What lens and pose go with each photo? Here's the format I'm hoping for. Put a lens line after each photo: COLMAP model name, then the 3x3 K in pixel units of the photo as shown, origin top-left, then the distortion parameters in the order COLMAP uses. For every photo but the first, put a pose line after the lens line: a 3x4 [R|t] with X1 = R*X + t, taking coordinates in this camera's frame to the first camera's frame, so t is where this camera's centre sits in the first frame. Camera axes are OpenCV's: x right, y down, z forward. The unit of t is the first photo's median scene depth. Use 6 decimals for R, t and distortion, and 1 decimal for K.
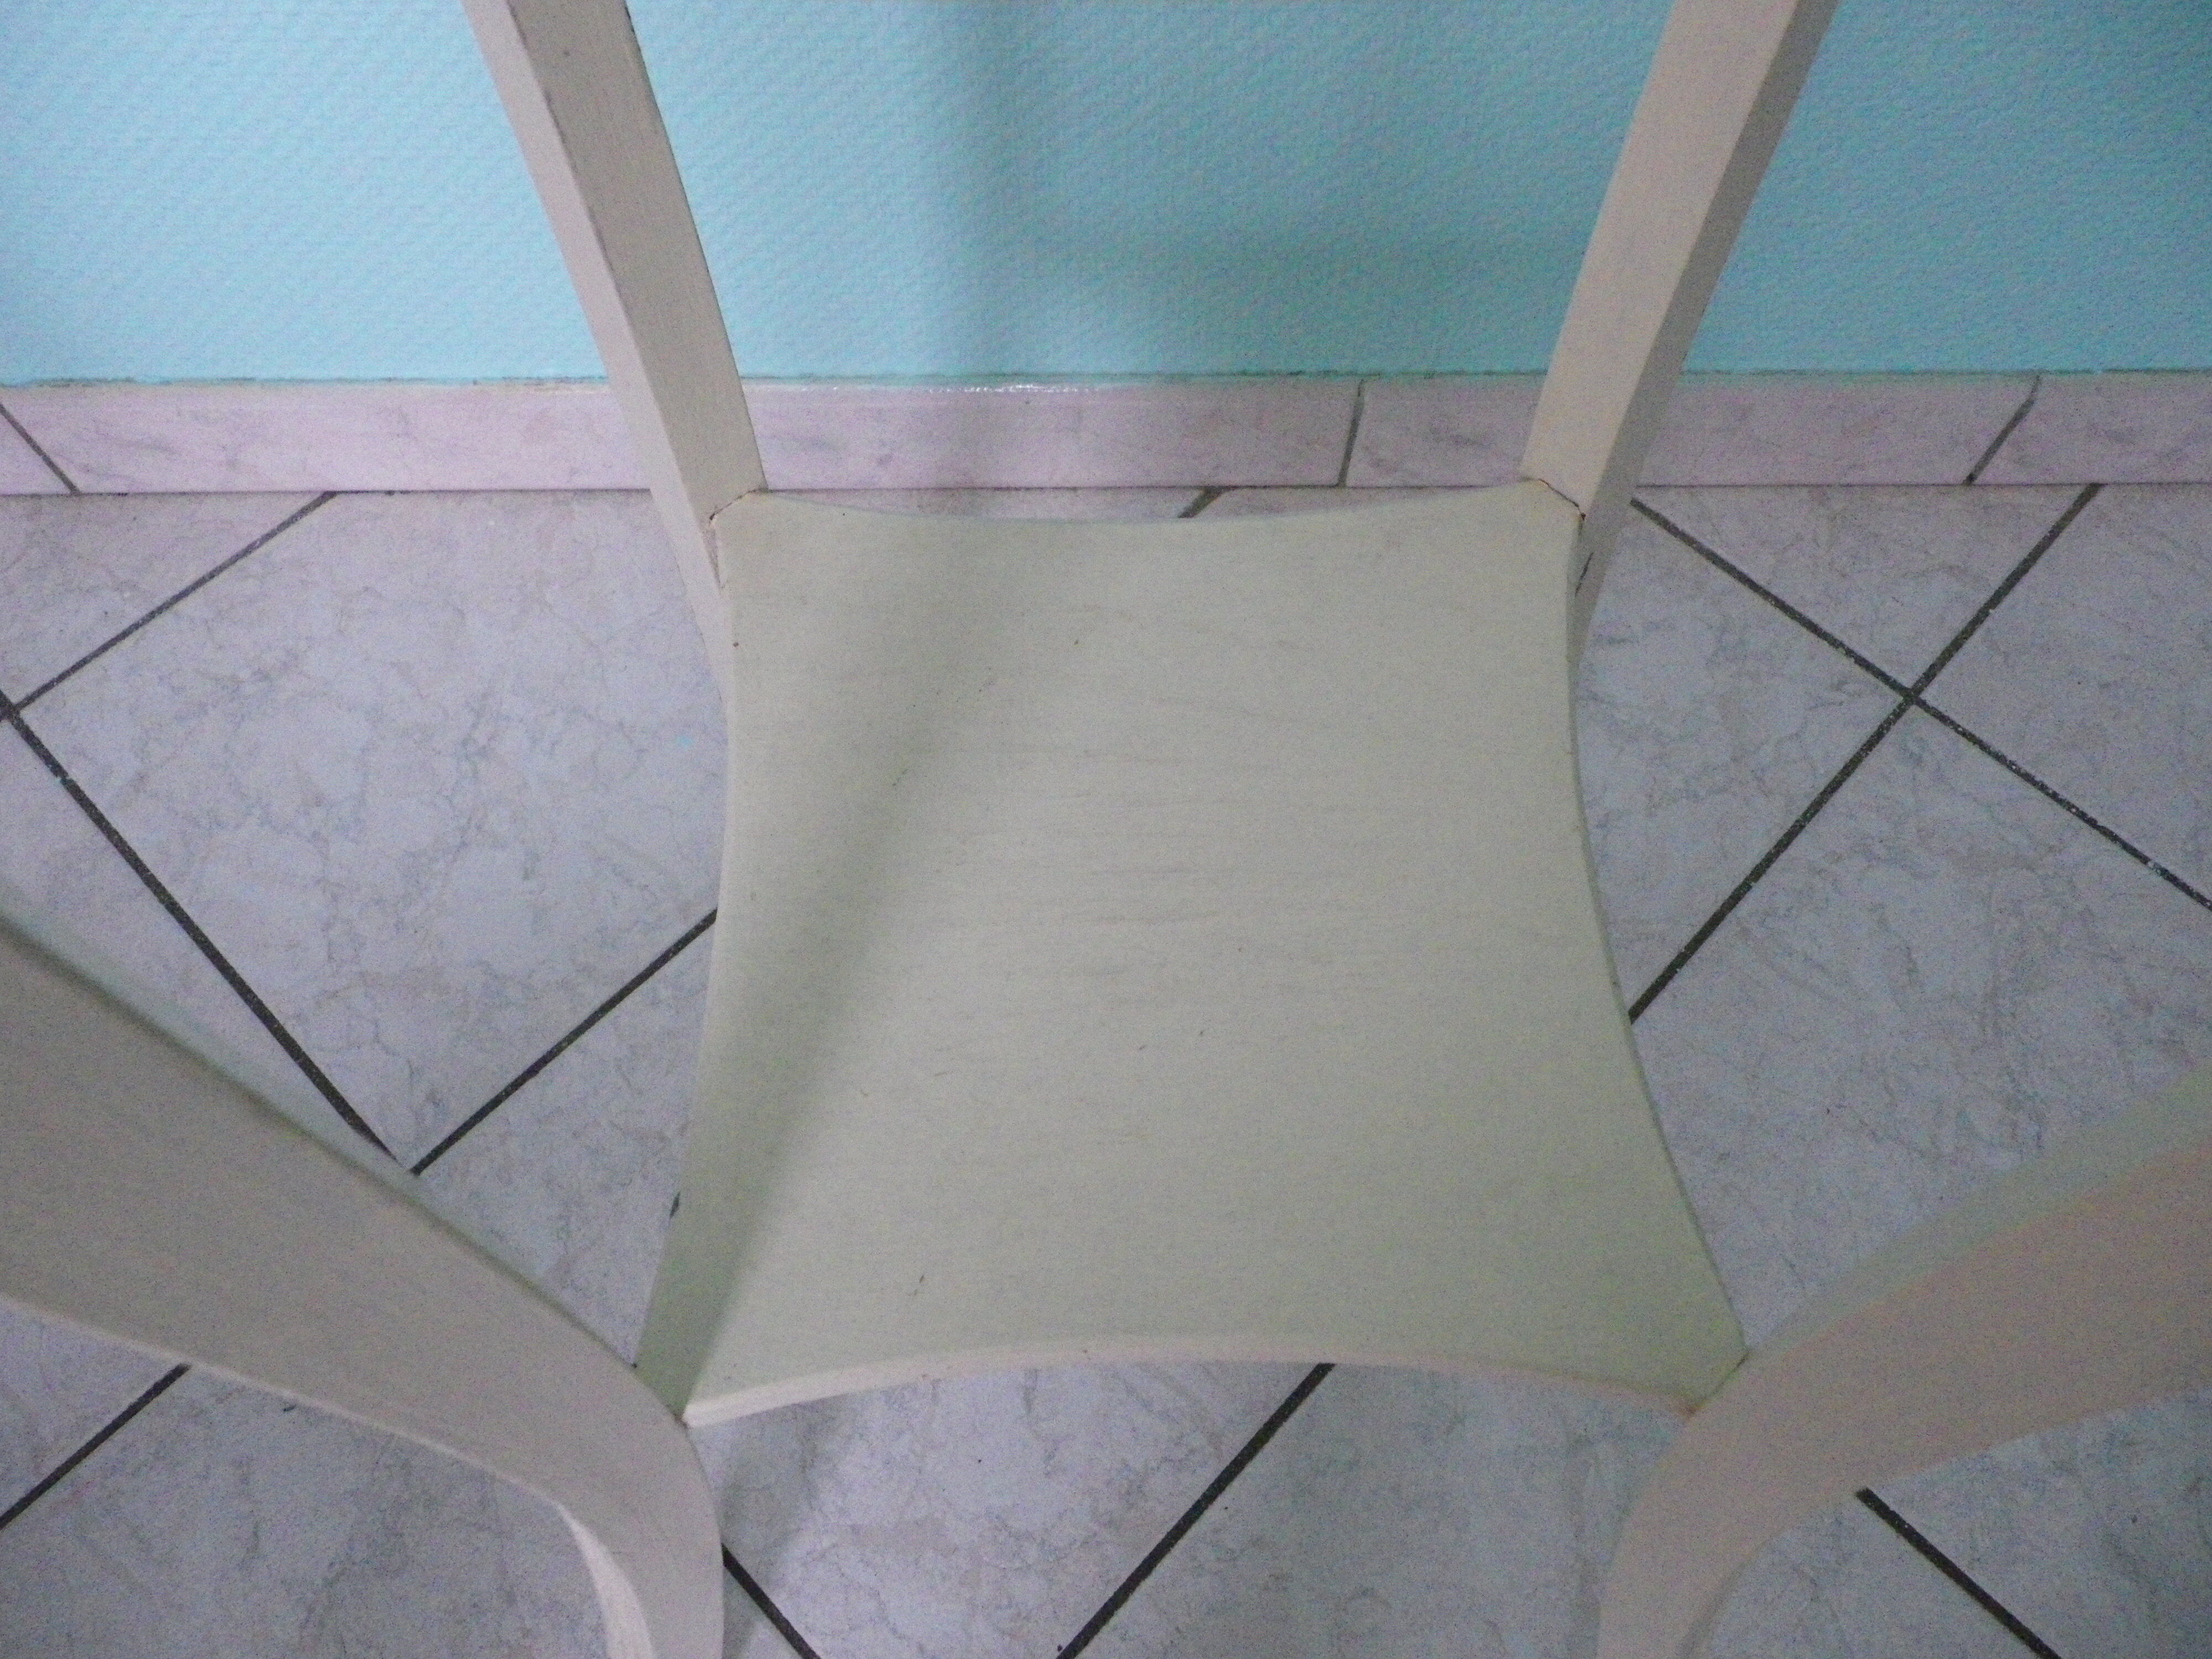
lens RADIAL K [[1673.5, 0, 1099.3], [0, 1673.5, 816.3], [0, 0, 1]] dist [-0.006879, 0.001142]
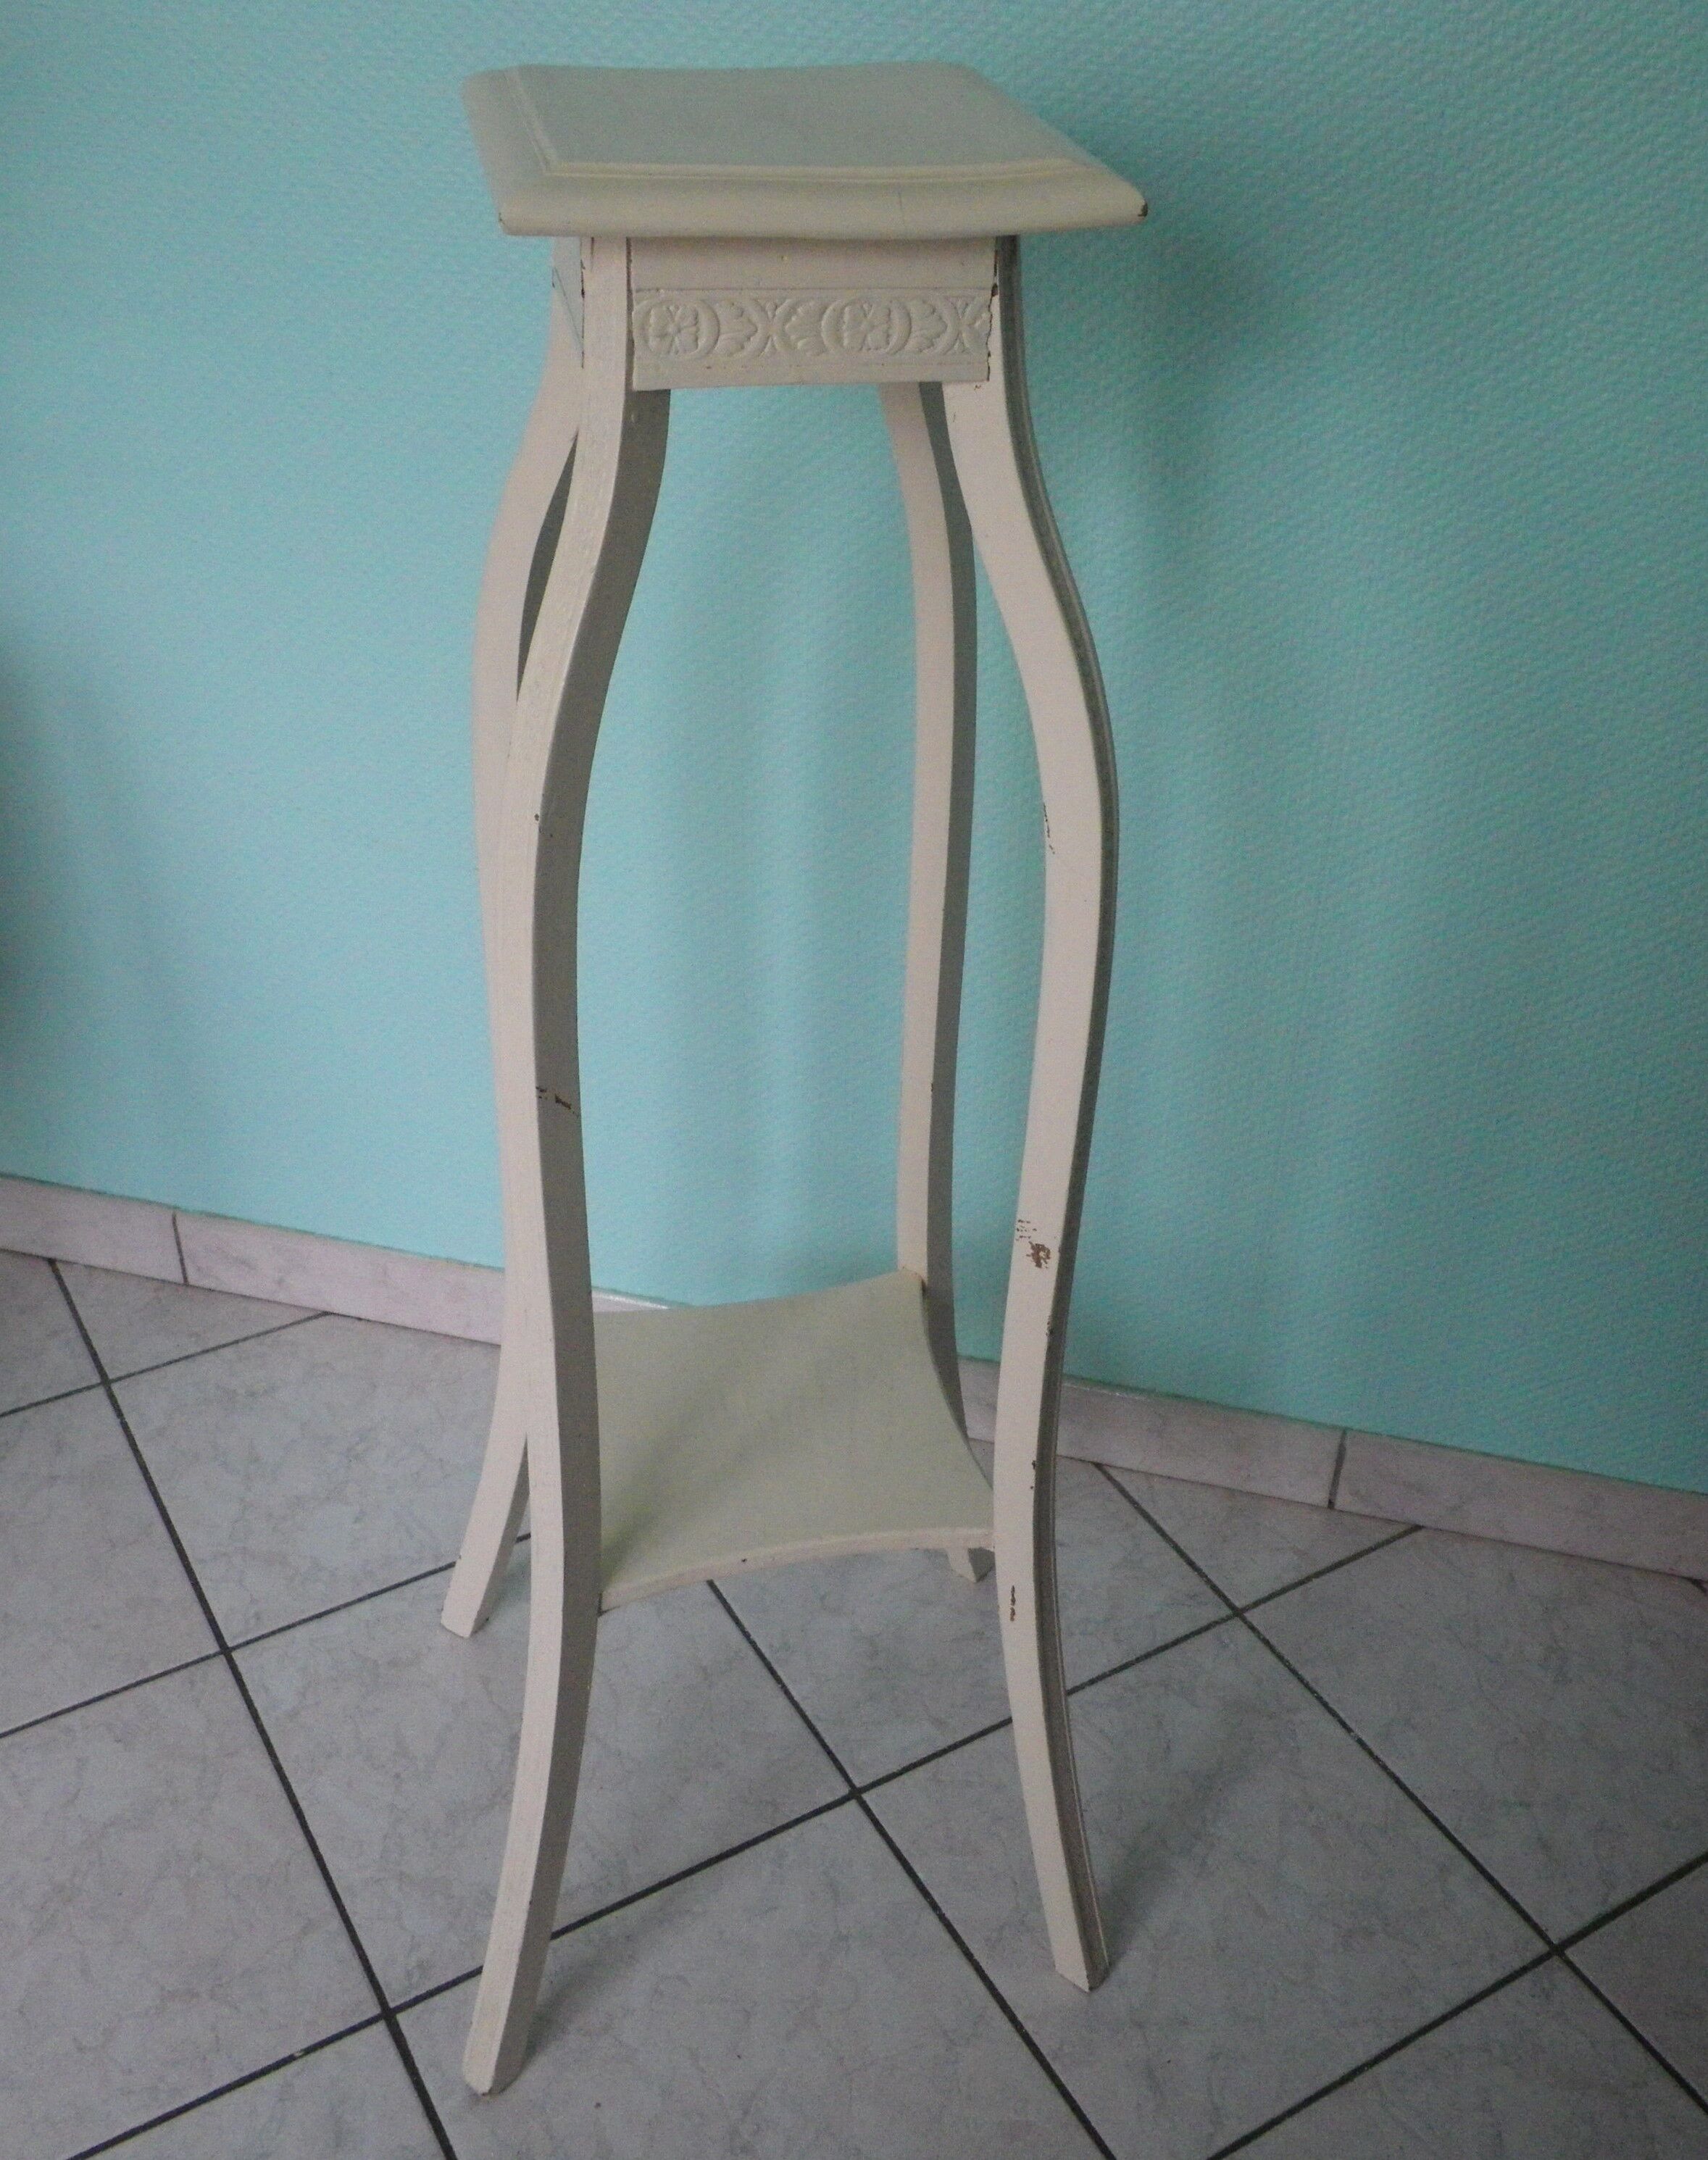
lens RADIAL K [[2212.4, 0, 927.8], [0, 2212.4, 1070.3], [0, 0, 1]] dist [-0.005011, 0.000000]
pose [[0.968940, 0.161891, -0.186941, 0.519780], [-0.234686, 0.840278, -0.488728, 0.572693], [0.077962, 0.517420, 0.852173, -1.006038]]
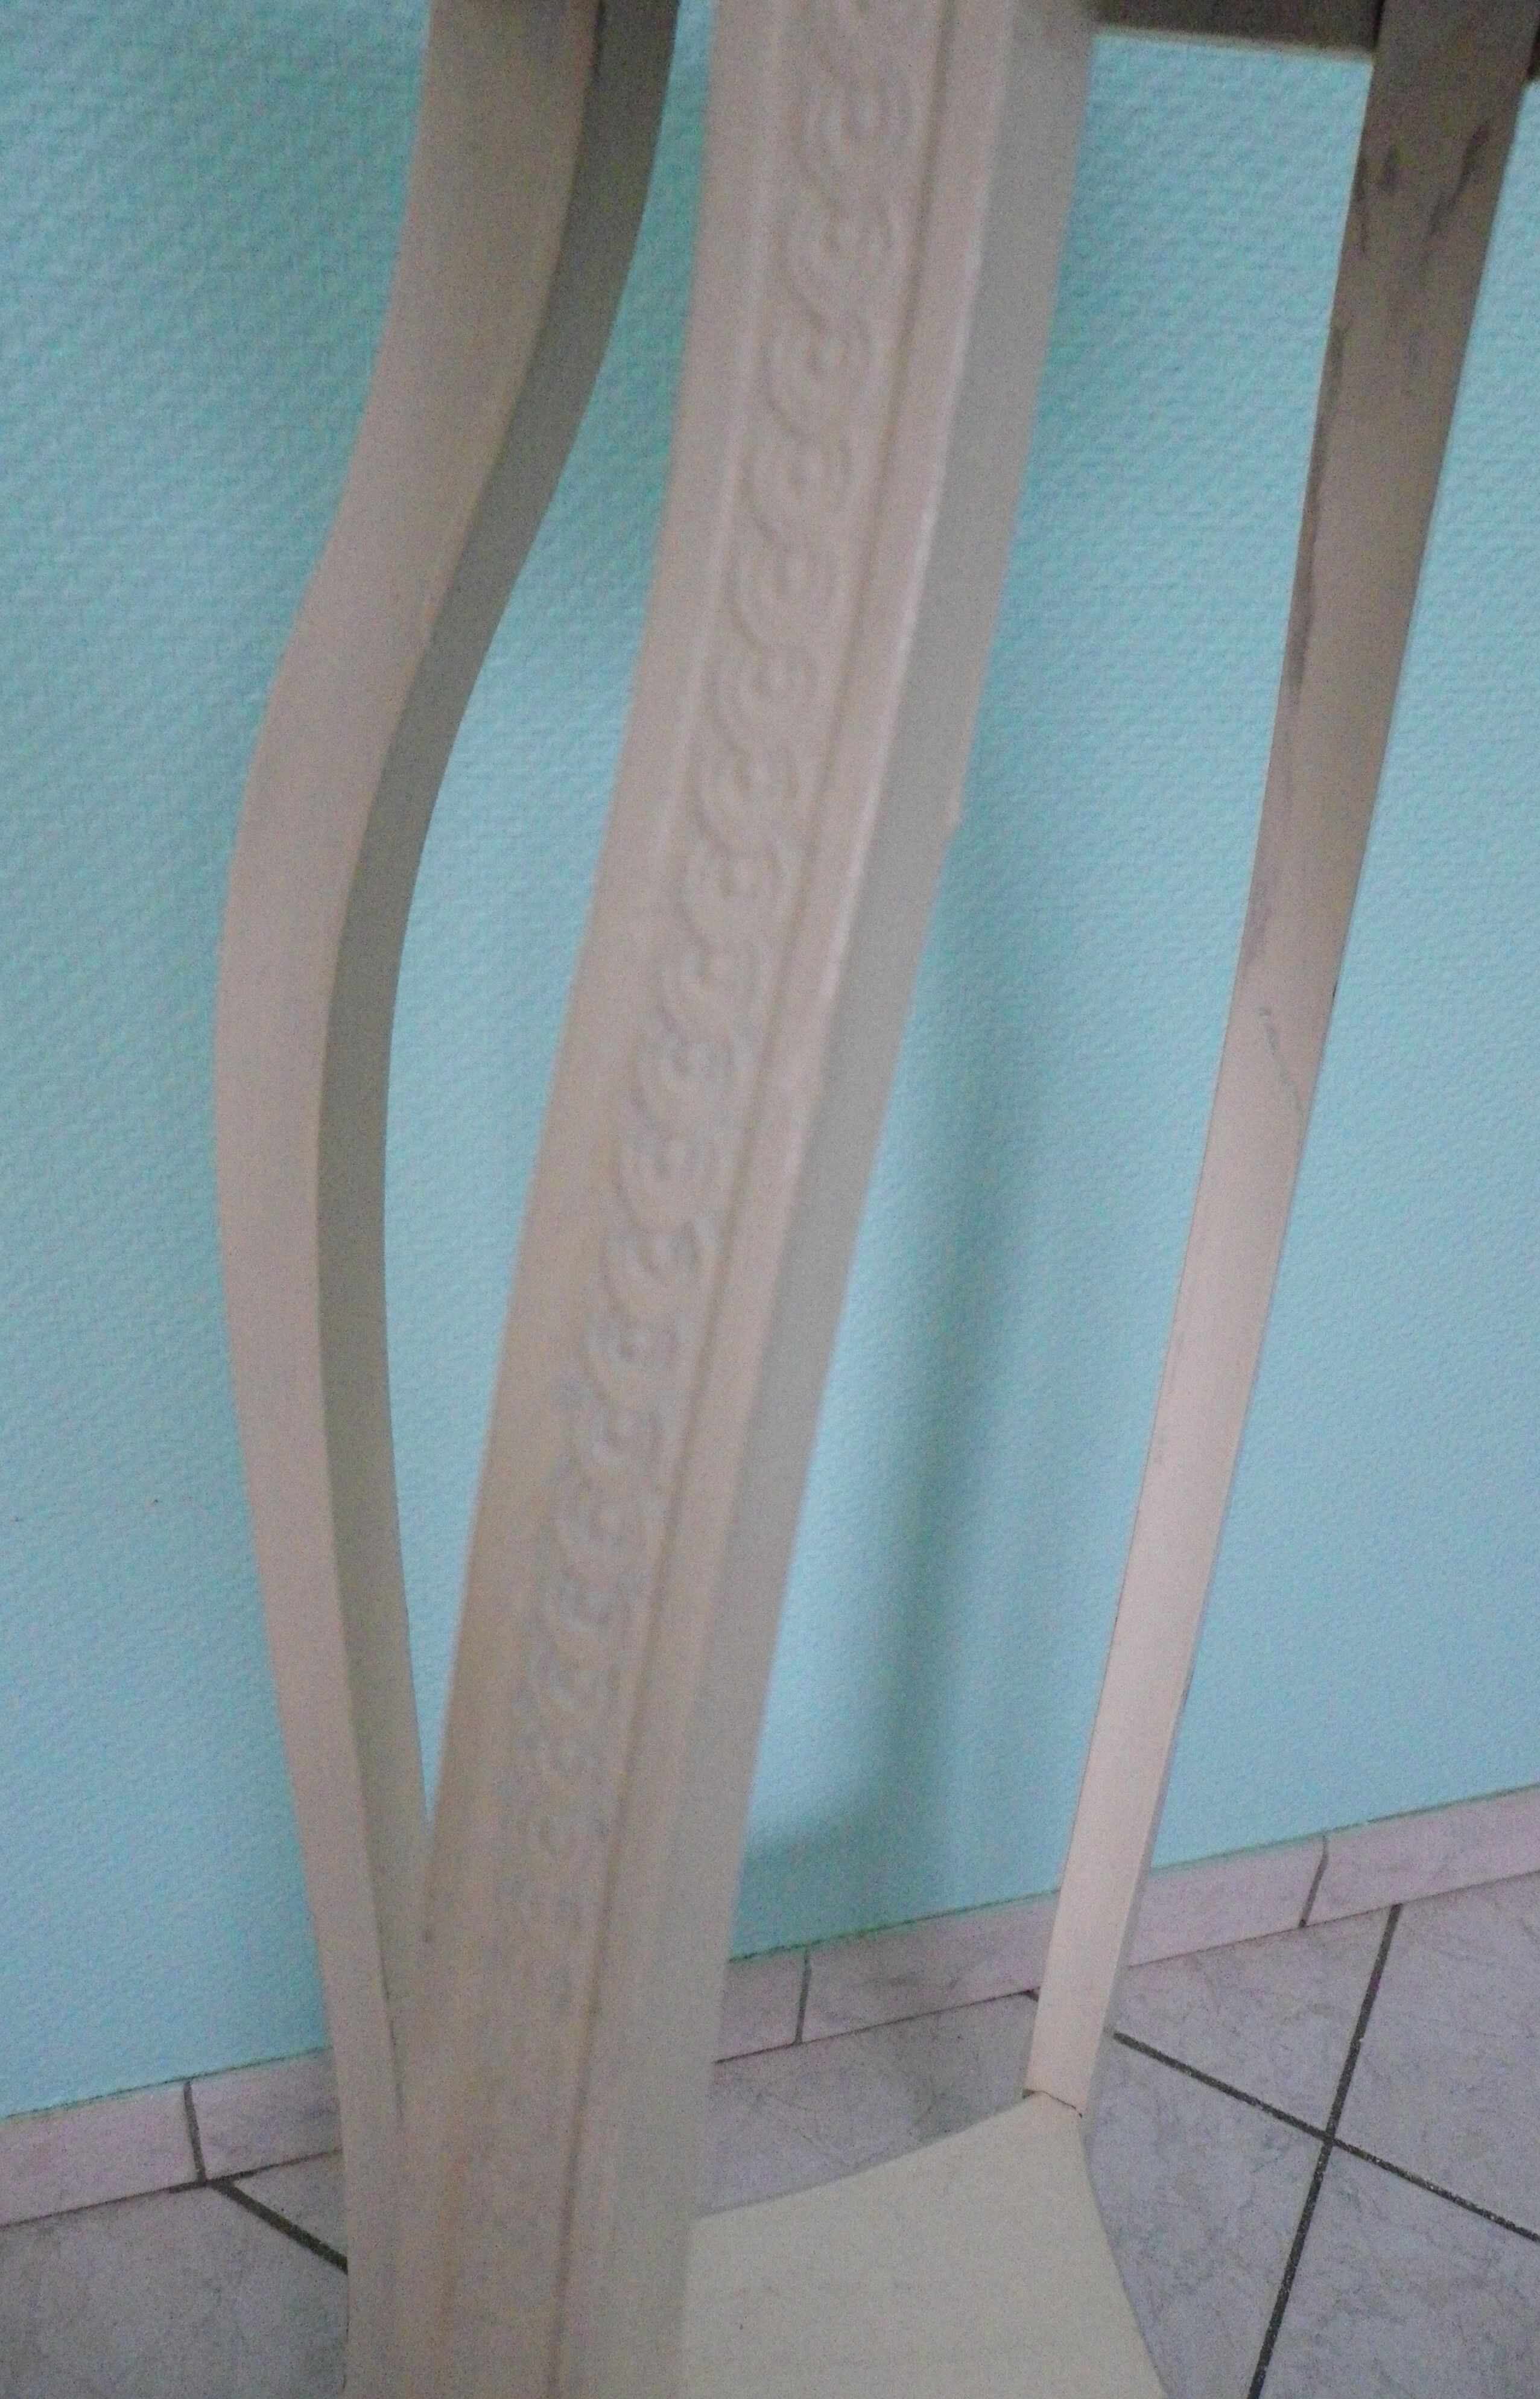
lens RADIAL K [[1849.7, 0, 772.5], [0, 1849.7, 1187.3], [0, 0, 1]] dist [-0.009239, 0.000548]
pose [[0.959388, -0.091810, 0.266732, -0.155492], [0.220197, 0.834748, -0.504687, -0.063574], [-0.176319, 0.542924, 0.821063, -0.321544]]
